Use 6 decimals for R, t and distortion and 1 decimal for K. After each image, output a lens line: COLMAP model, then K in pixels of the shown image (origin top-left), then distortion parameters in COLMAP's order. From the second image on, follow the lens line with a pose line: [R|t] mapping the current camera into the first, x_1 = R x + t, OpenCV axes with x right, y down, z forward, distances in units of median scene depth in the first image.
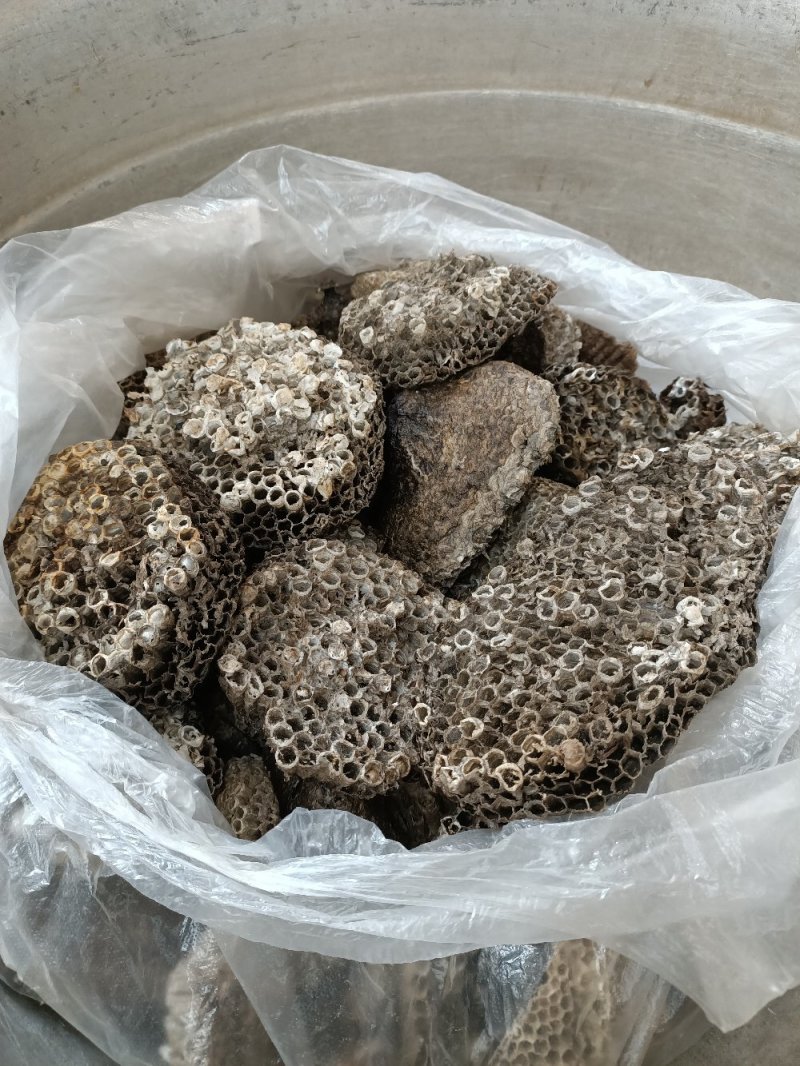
lens RADIAL K [[827.1, 0, 407.5], [0, 827.1, 530.4], [0, 0, 1]] dist [0.042952, -0.051855]
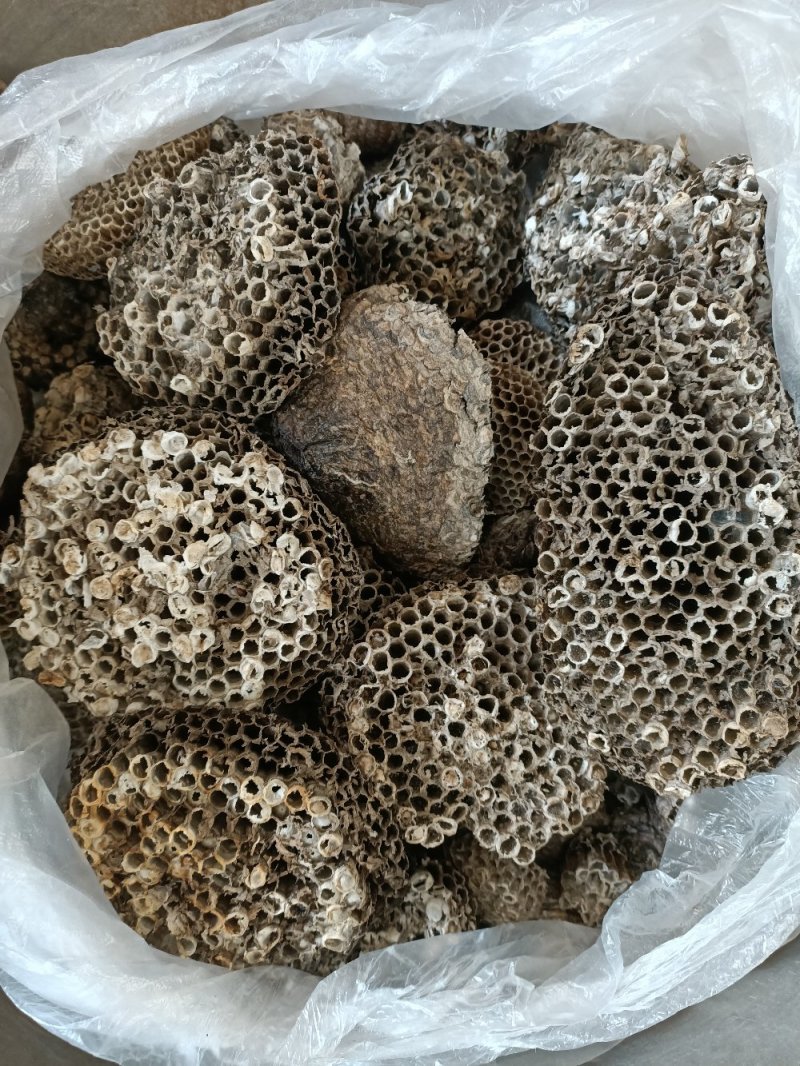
lens RADIAL K [[827.1, 0, 407.5], [0, 827.1, 530.4], [0, 0, 1]] dist [0.042952, -0.051855]
pose [[0.742119, -0.670100, 0.015051, 0.002592], [0.548329, 0.619868, 0.561337, -0.562295], [-0.385481, -0.408325, 0.827451, 0.312327]]
